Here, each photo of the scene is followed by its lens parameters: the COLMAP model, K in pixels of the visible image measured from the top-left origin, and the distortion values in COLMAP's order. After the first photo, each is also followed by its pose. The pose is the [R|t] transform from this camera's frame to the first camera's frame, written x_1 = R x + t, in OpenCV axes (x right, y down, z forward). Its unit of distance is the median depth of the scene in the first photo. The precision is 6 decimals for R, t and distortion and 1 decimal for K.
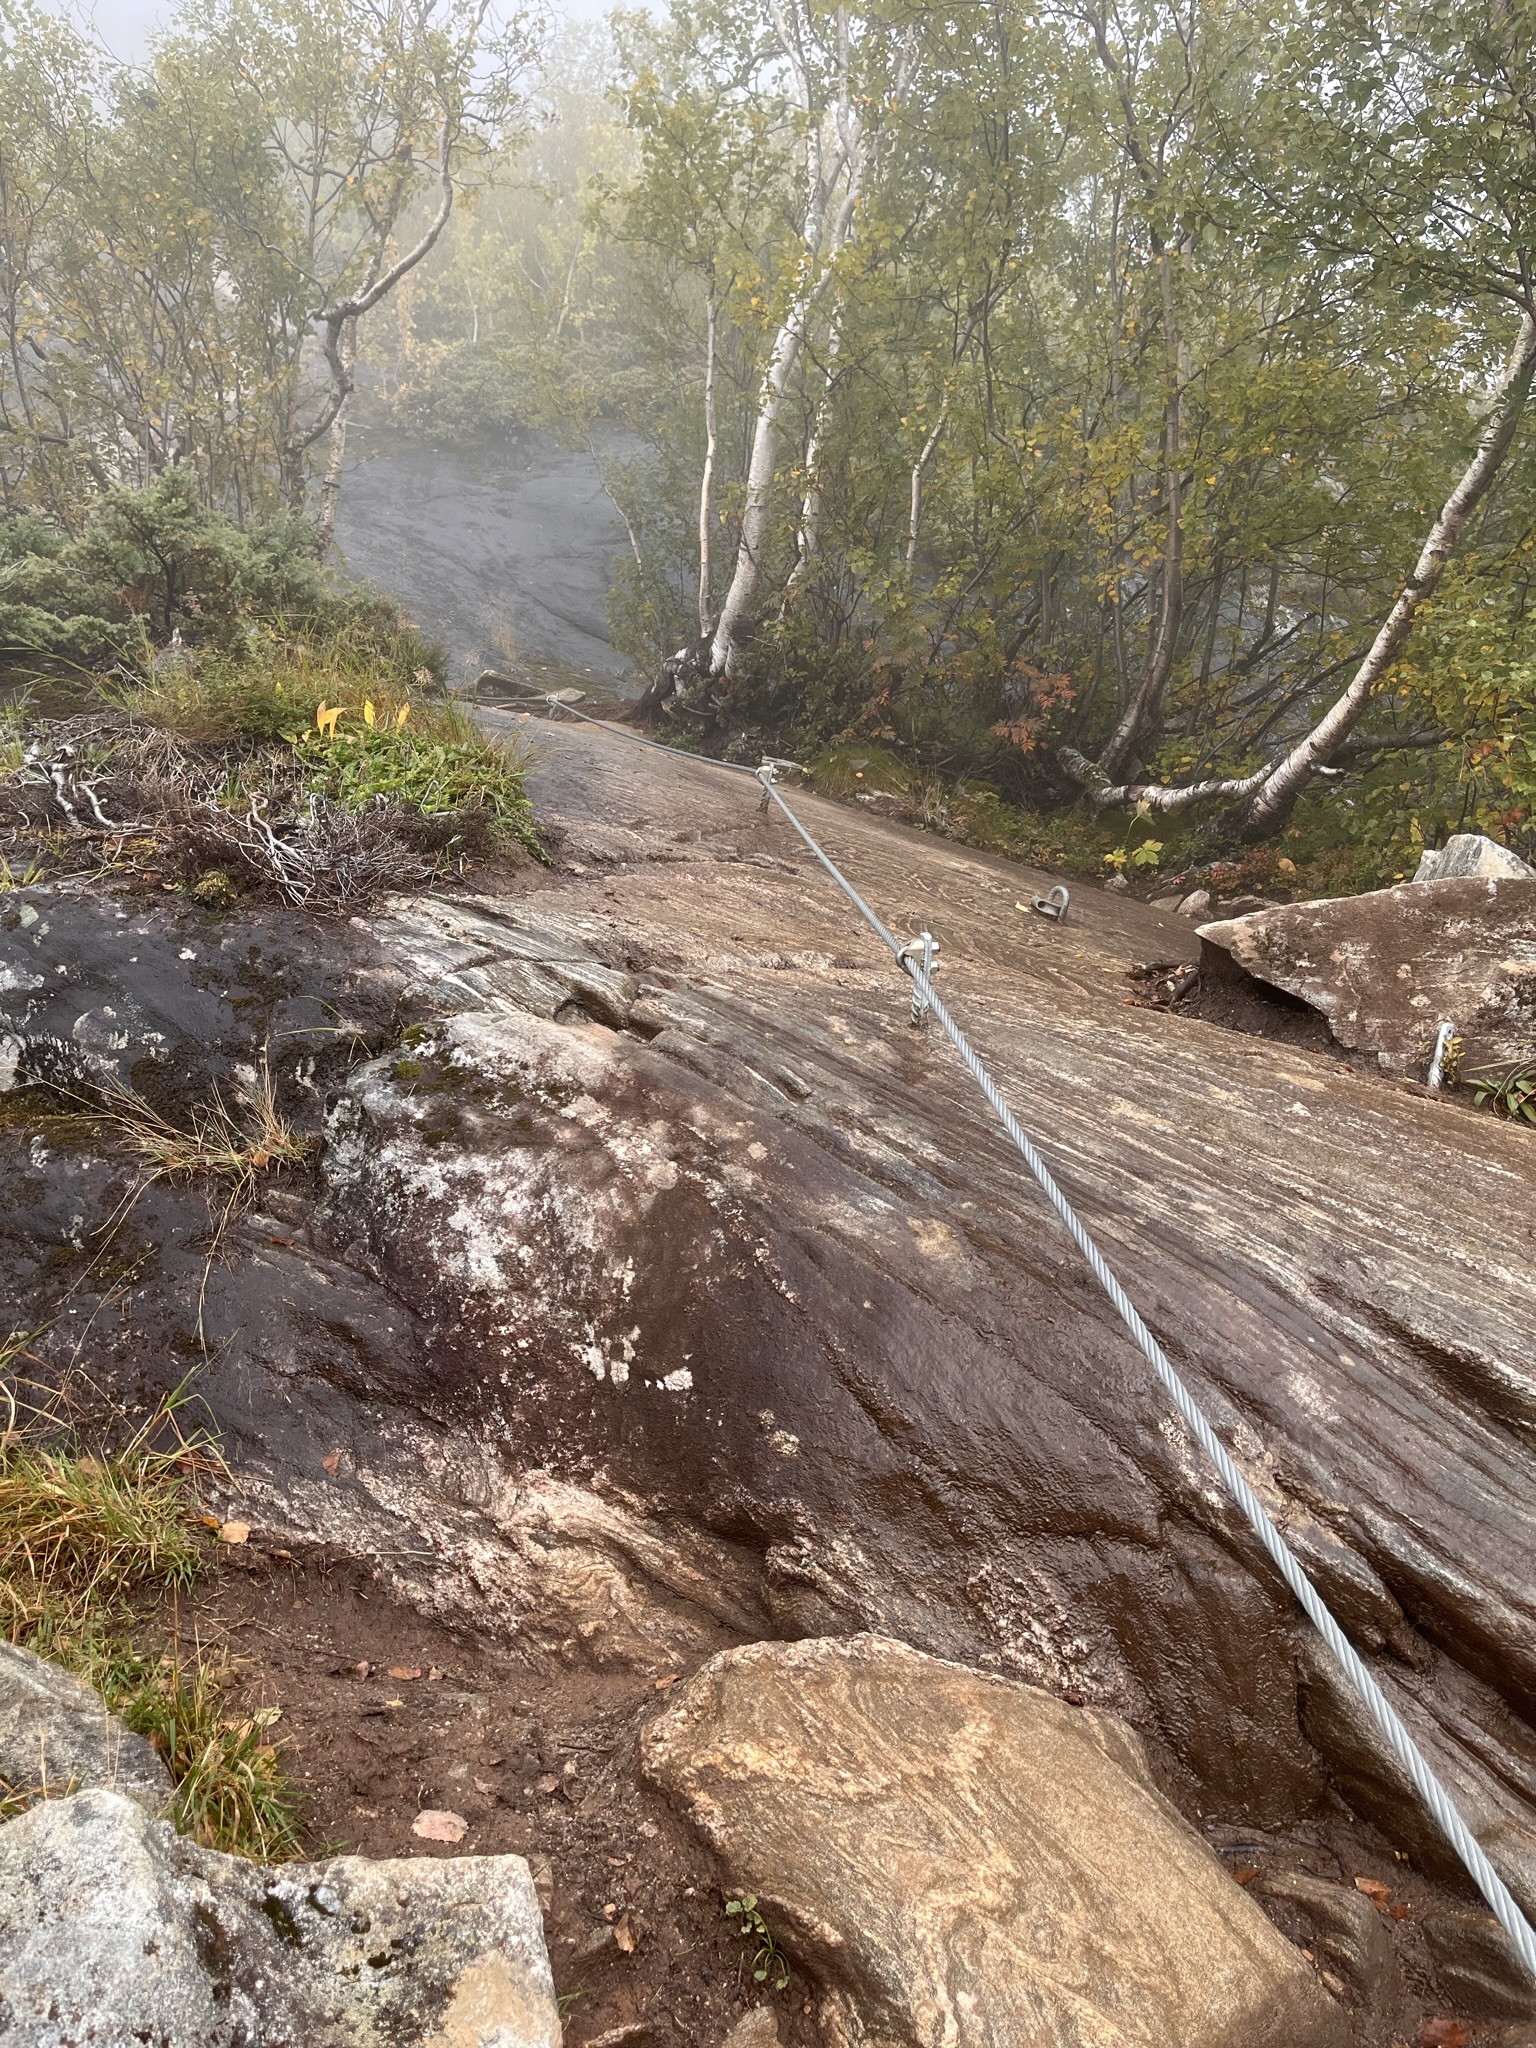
lens RADIAL K [[1525.1, 0, 756.5], [0, 1525.1, 1028.4], [0, 0, 1]] dist [0.066299, -0.084562]
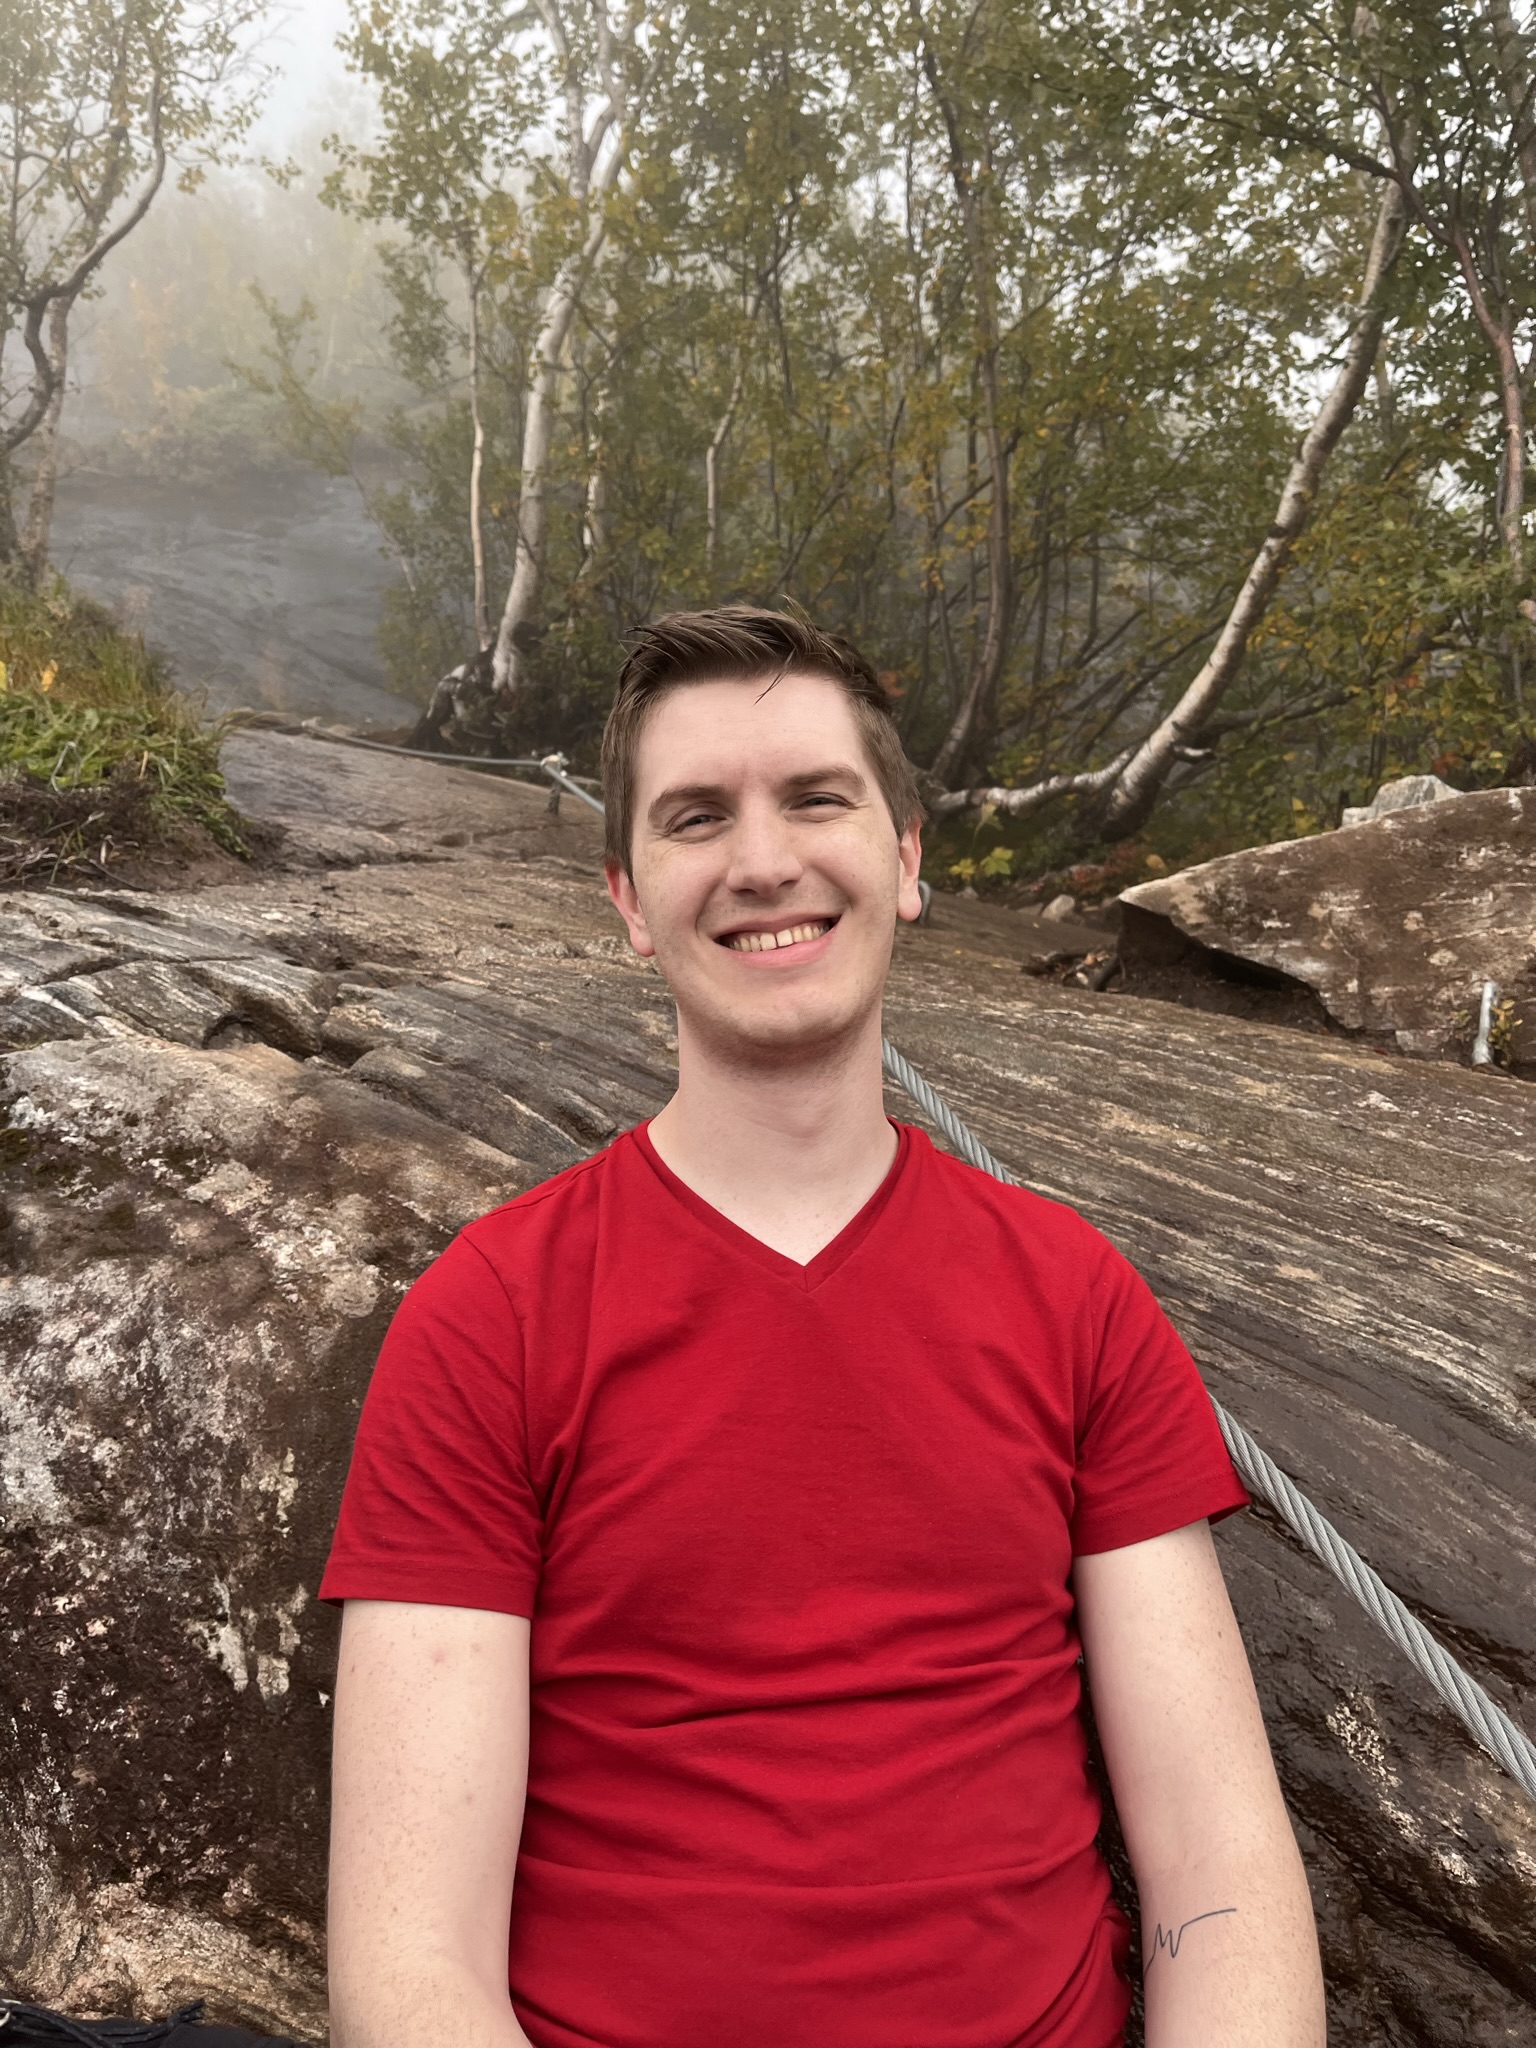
lens RADIAL K [[1525.1, 0, 785.4], [0, 1525.1, 1011.1], [0, 0, 1]] dist [0.066299, -0.084562]
pose [[0.989287, -0.056869, 0.134450, 0.019646], [0.064363, 0.996567, -0.052068, 0.026303], [-0.131027, 0.060164, 0.989552, 0.322971]]
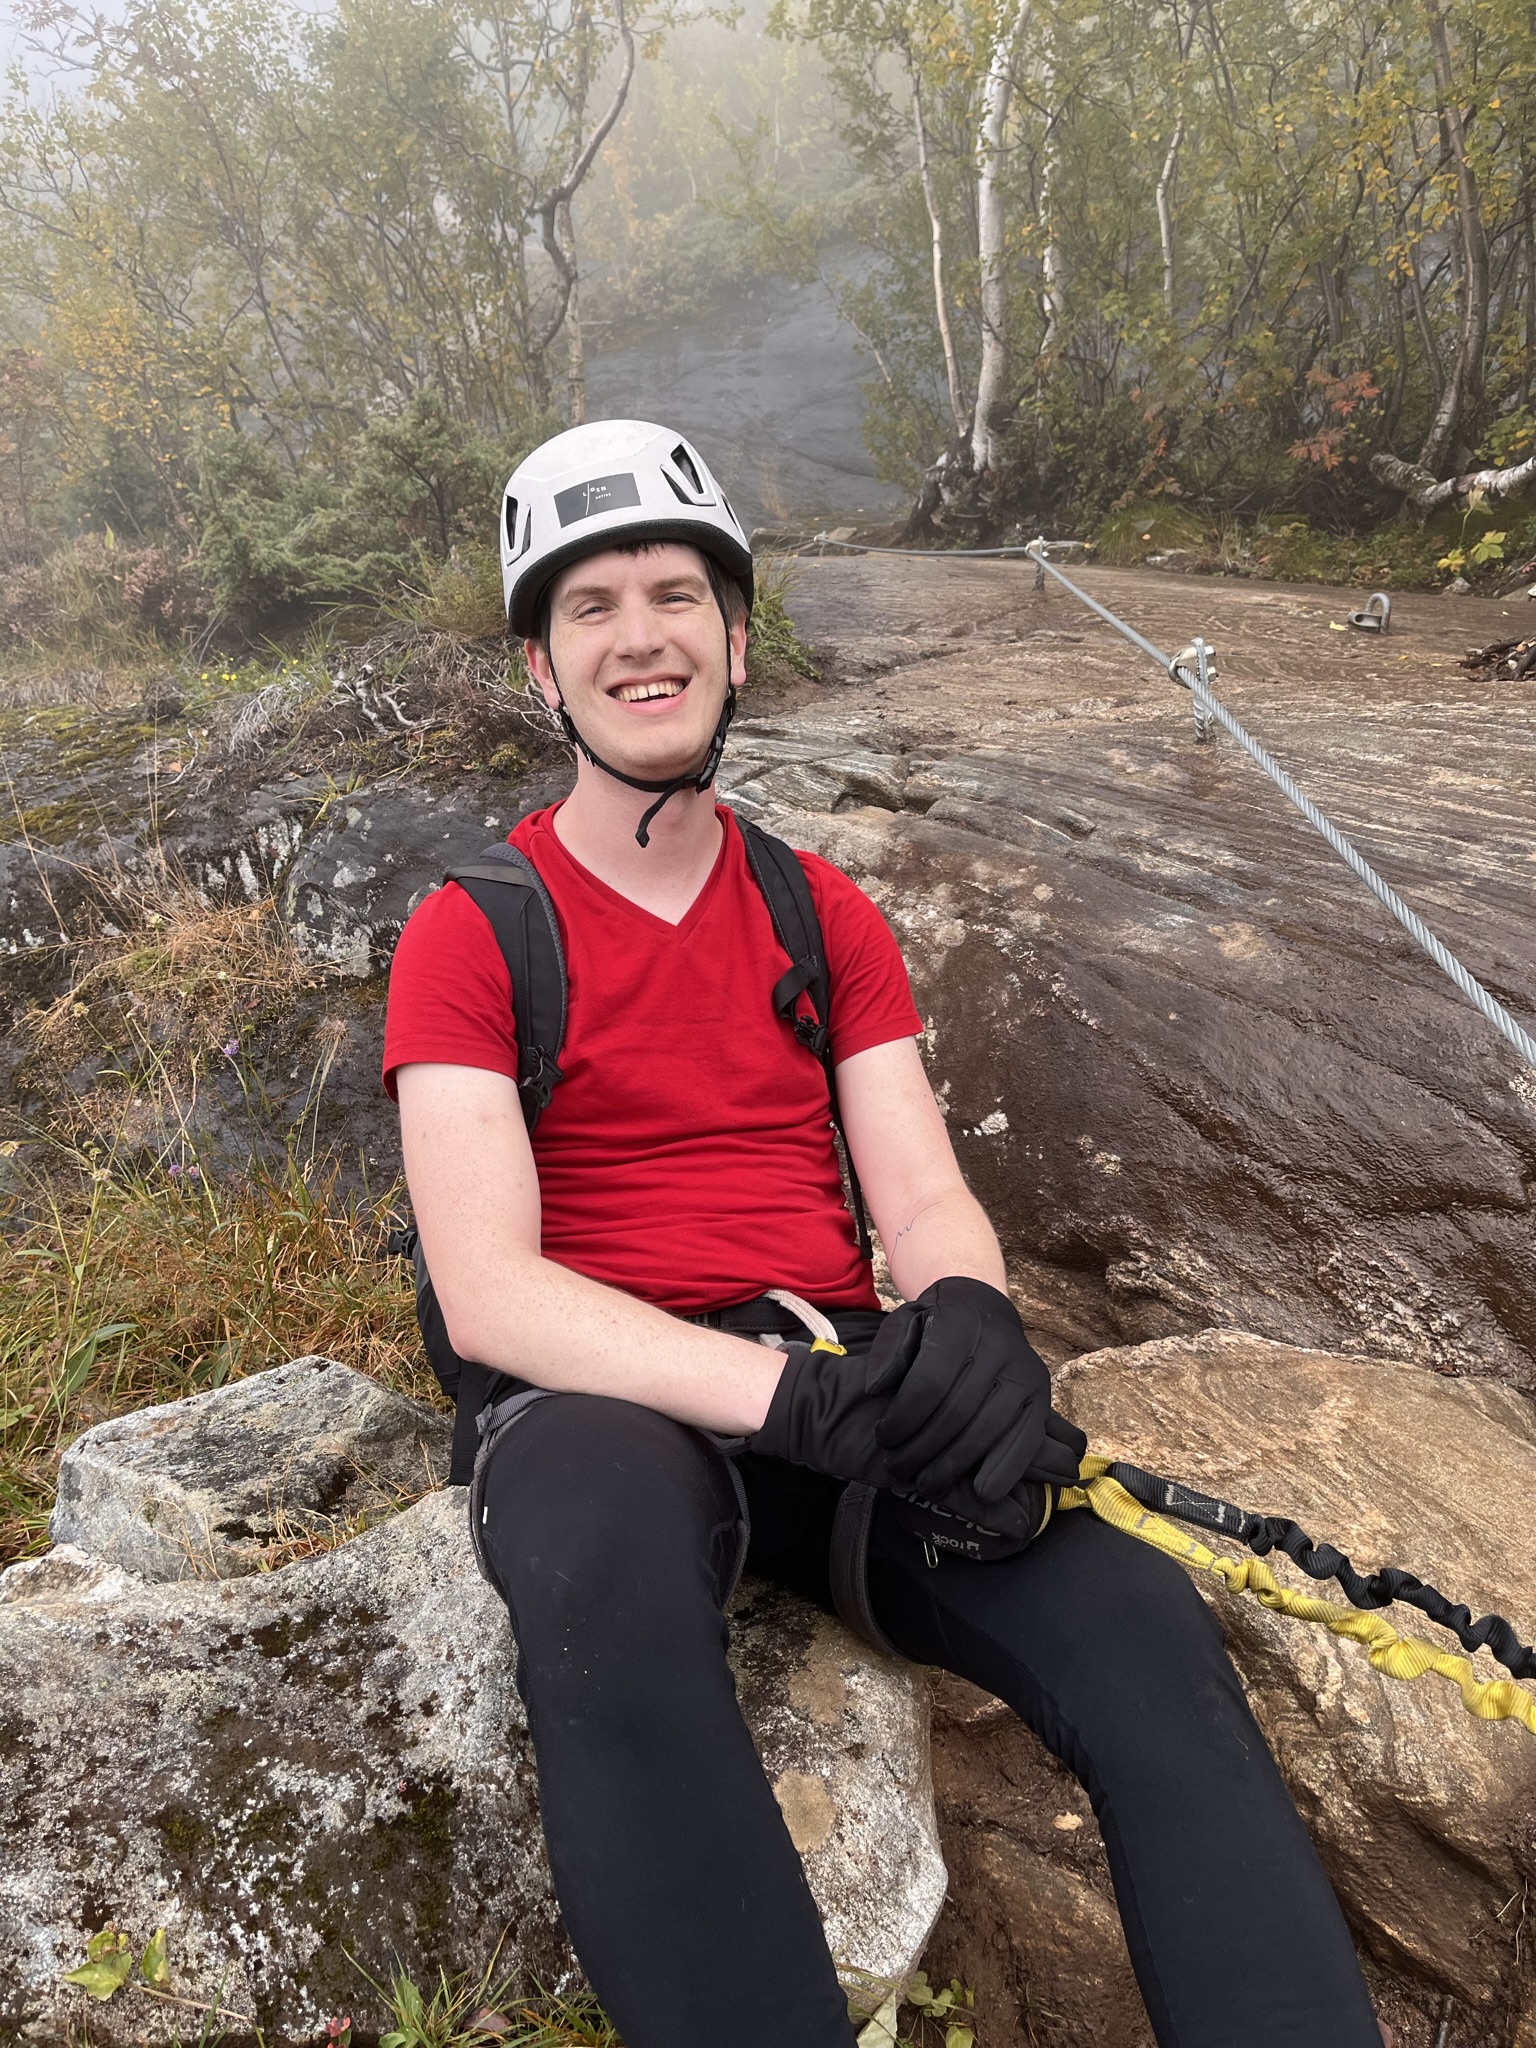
lens RADIAL K [[1525.1, 0, 760.5], [0, 1525.1, 1026.3], [0, 0, 1]] dist [0.066299, -0.084562]
pose [[0.959108, -0.158055, -0.234799, 0.033544], [0.178653, 0.981484, 0.069078, 0.050614], [0.219534, -0.108201, 0.969586, 0.001667]]
